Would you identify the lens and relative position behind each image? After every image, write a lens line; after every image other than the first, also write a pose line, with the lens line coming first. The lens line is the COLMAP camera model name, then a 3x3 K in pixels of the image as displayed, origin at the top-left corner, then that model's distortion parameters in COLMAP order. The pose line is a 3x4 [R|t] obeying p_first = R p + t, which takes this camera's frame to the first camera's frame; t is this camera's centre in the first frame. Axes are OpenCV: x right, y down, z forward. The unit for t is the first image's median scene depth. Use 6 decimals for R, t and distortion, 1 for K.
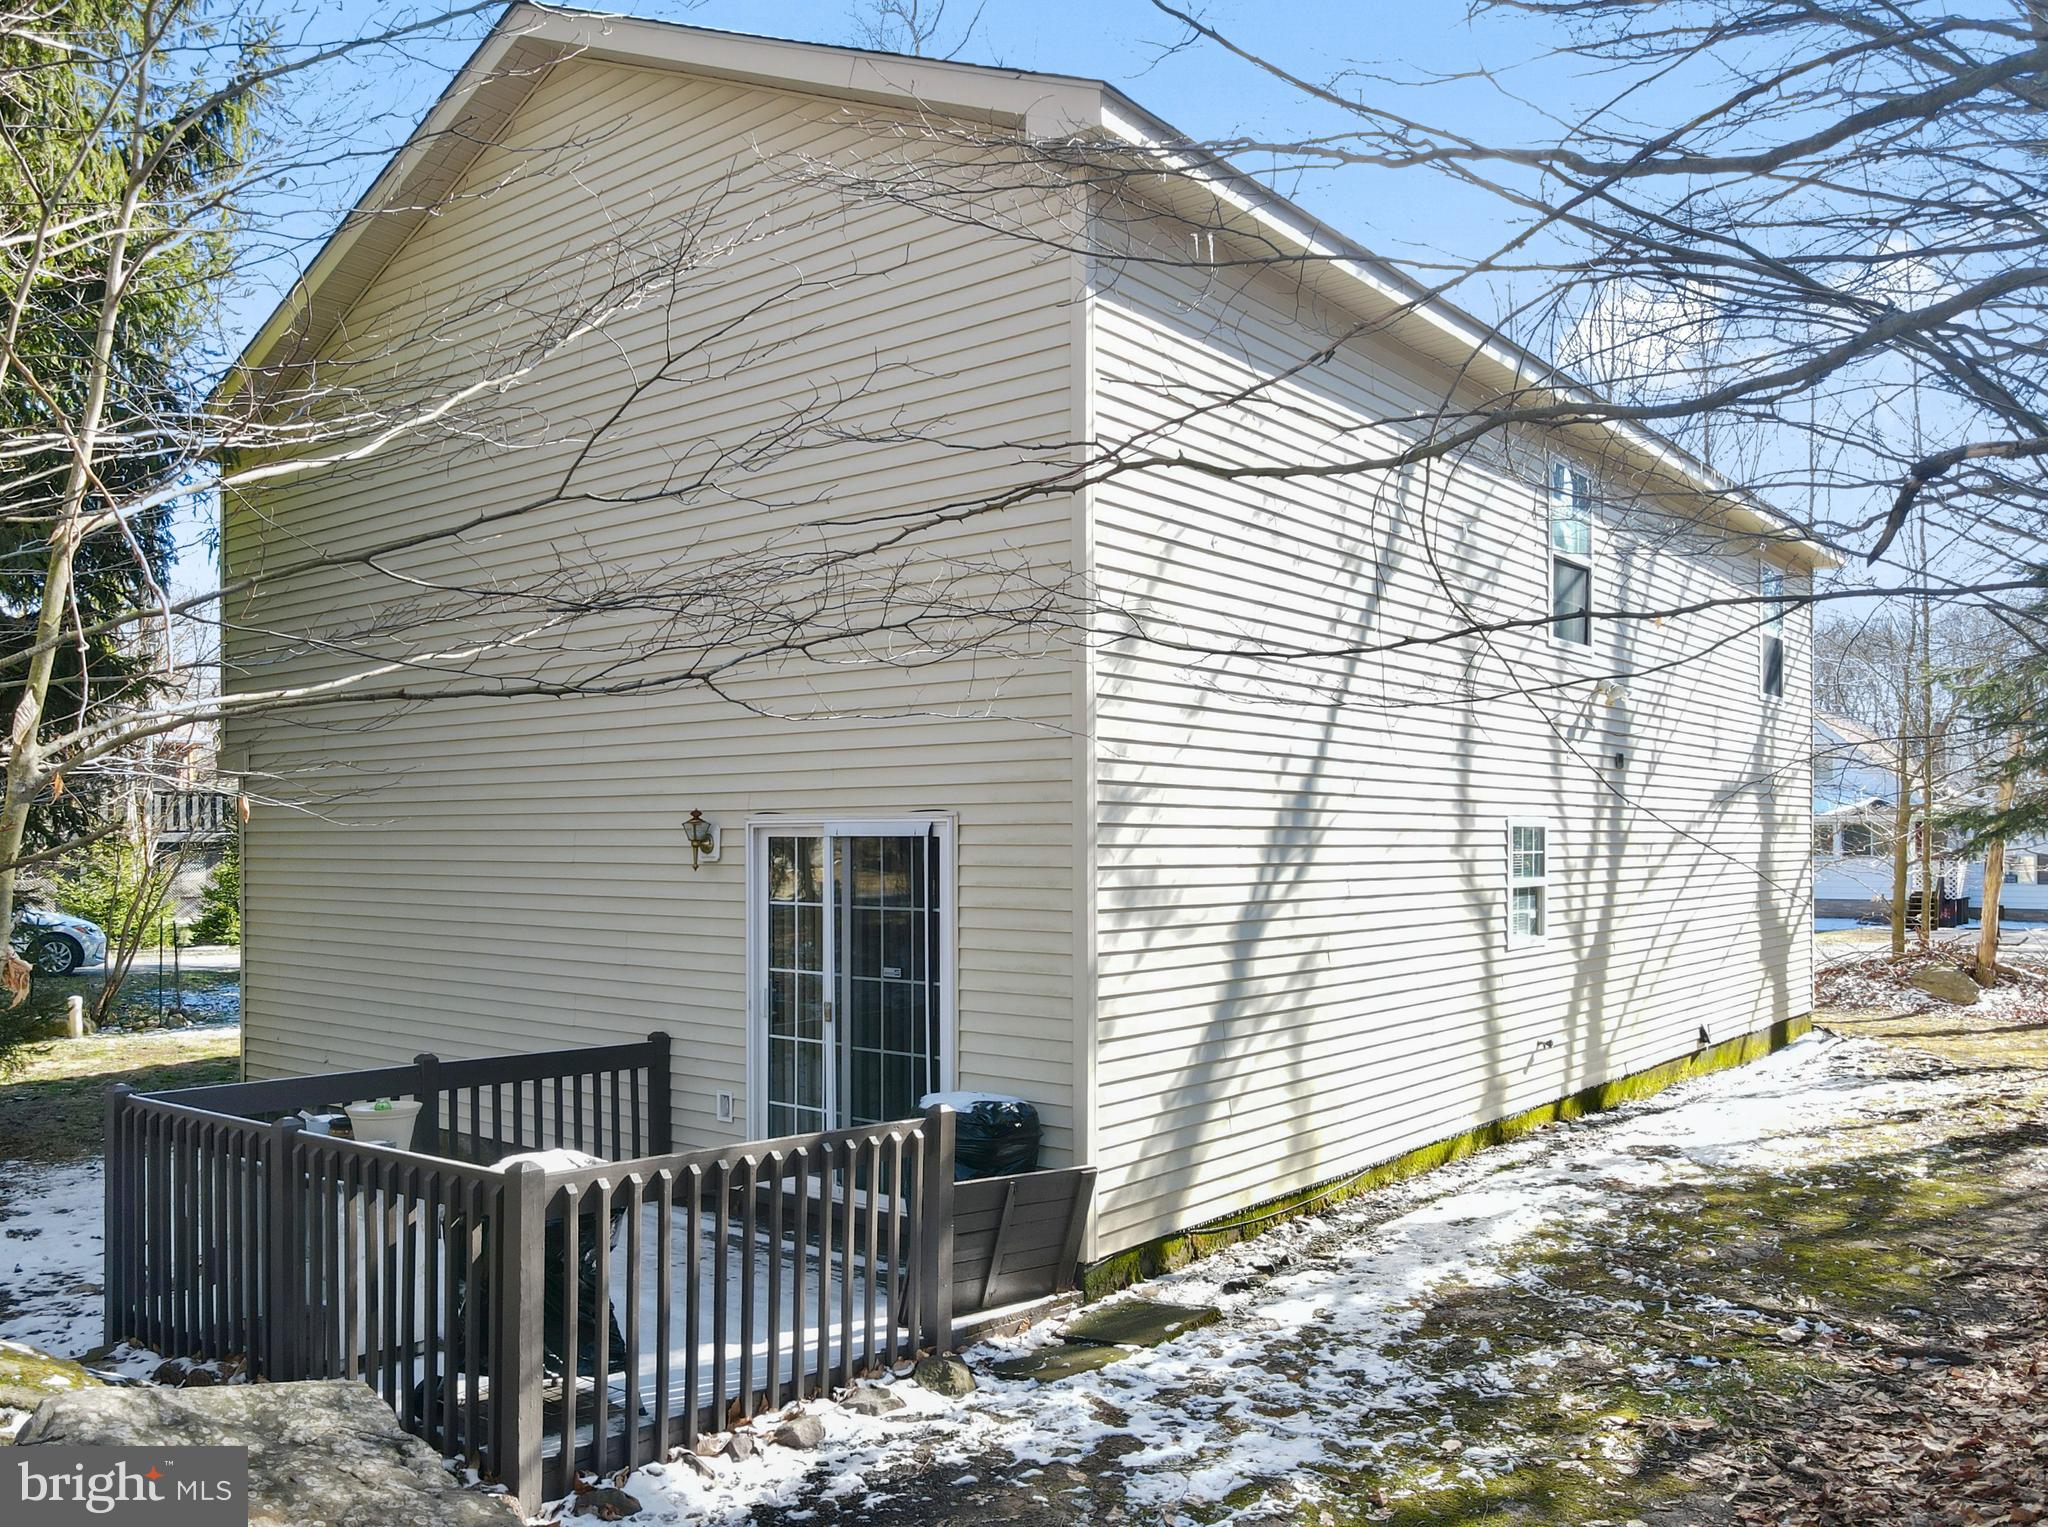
lens RADIAL K [[1595.8, 0, 1018.0], [0, 1595.8, 864.7], [0, 0, 1]] dist [-0.075428, 0.122097]
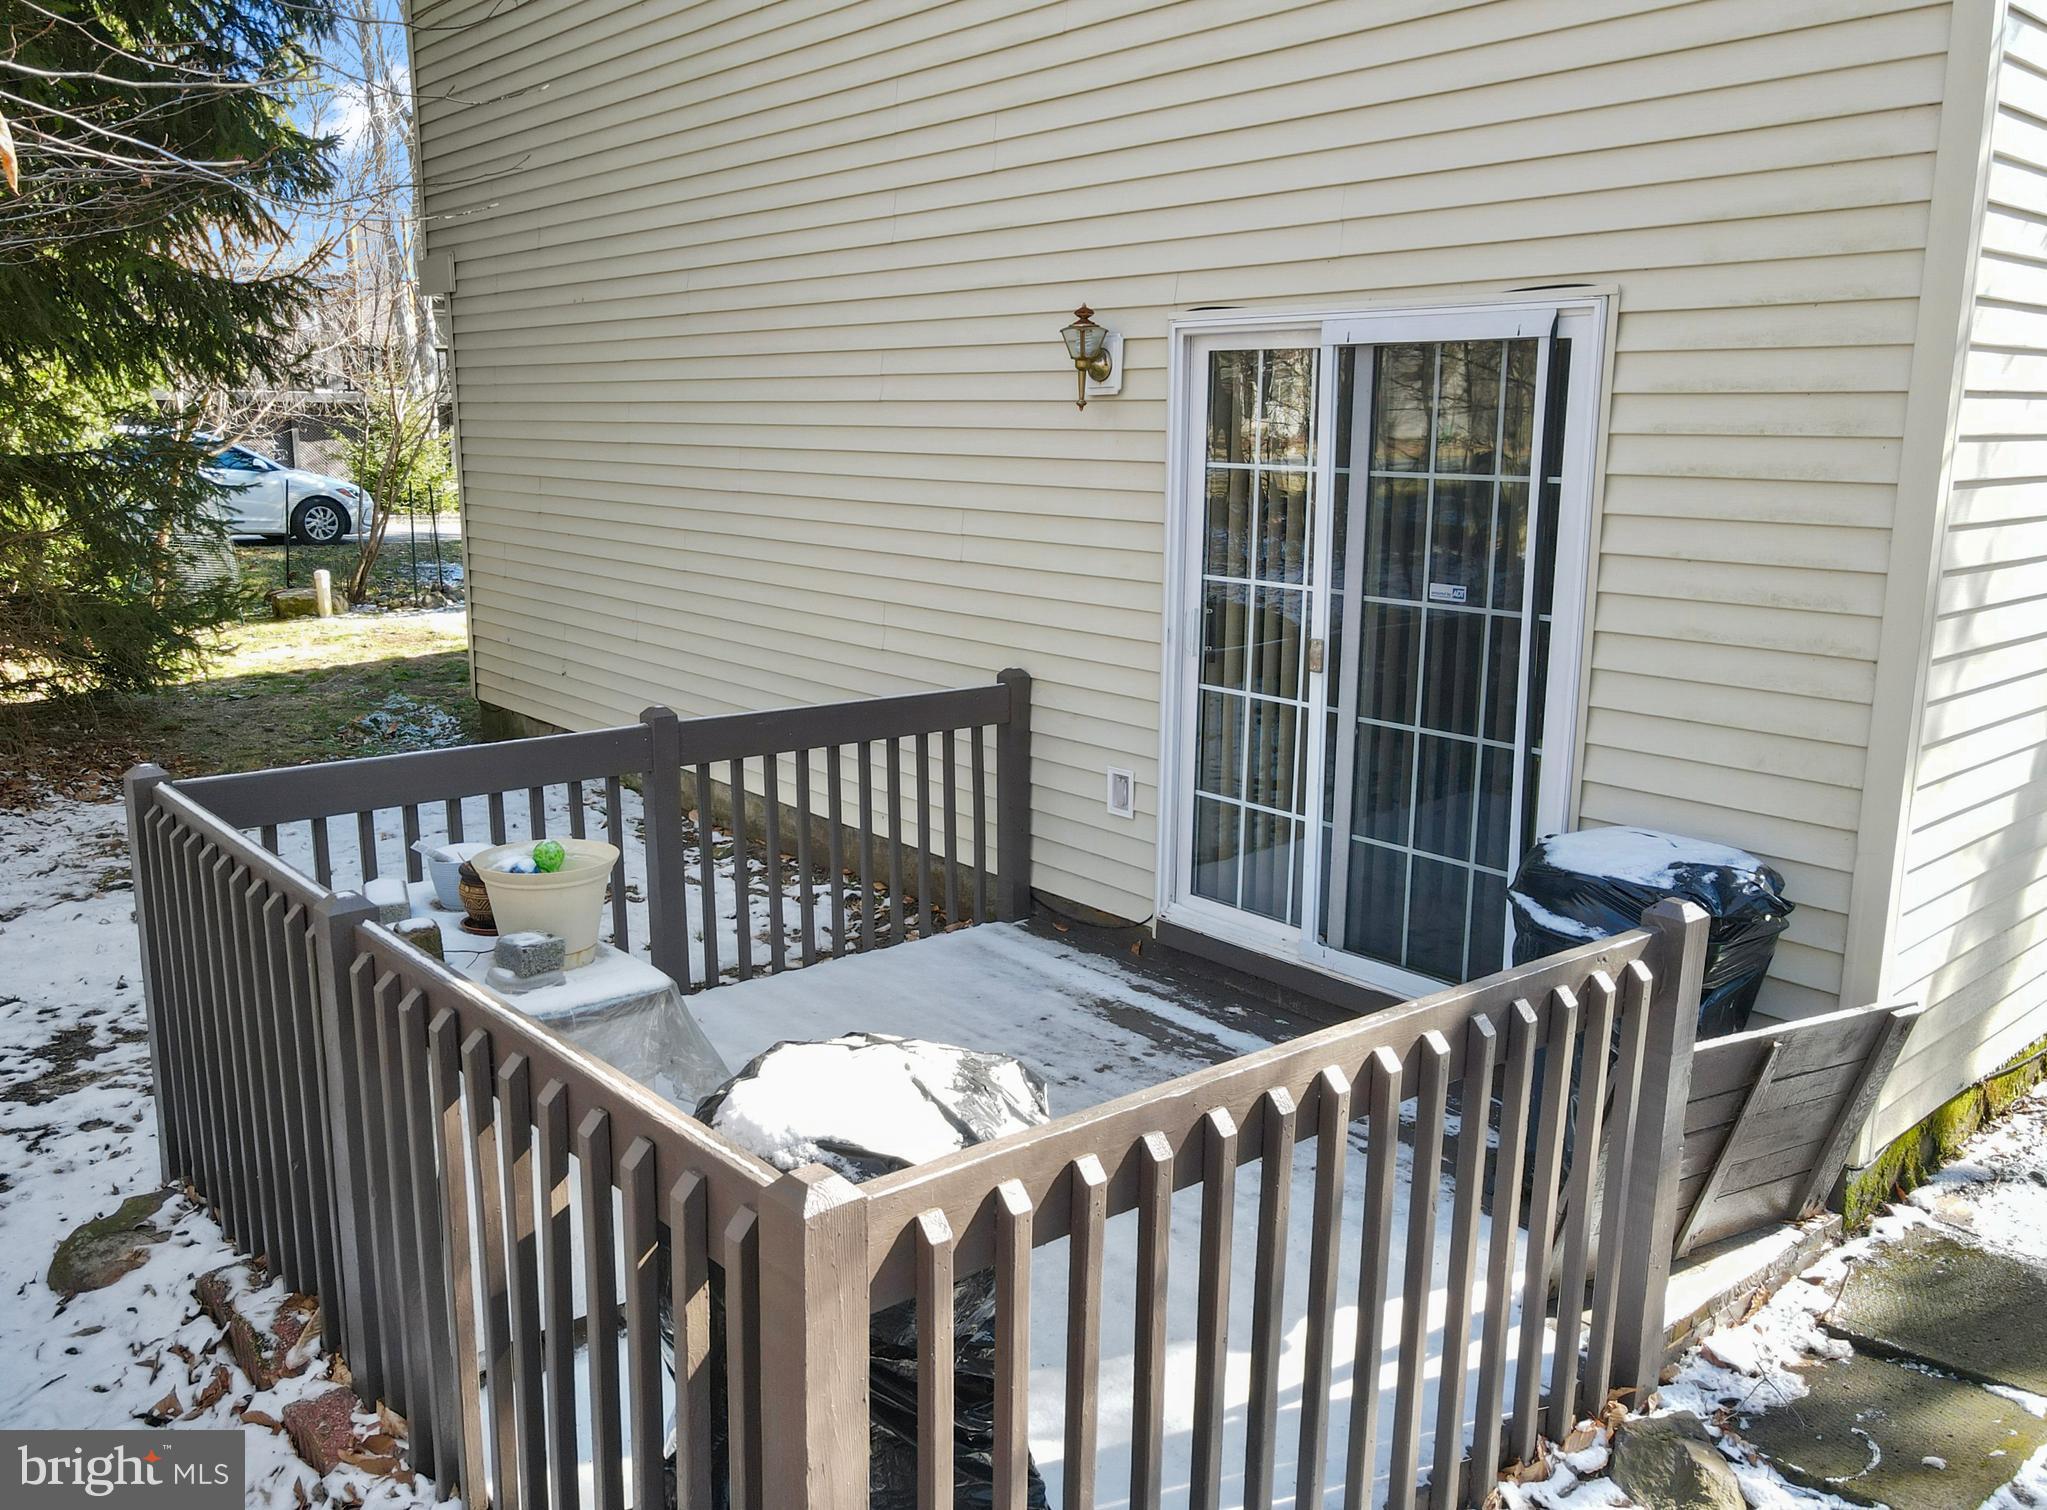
lens RADIAL K [[1594.1, 0, 1023.5], [0, 1594.1, 755.0], [0, 0, 1]] dist [0.005058, 0.005345]
pose [[0.985314, 0.038538, -0.166345, -0.124500], [-0.005094, 0.980398, 0.196962, 0.013482], [0.170674, -0.193222, 0.966196, 0.405056]]
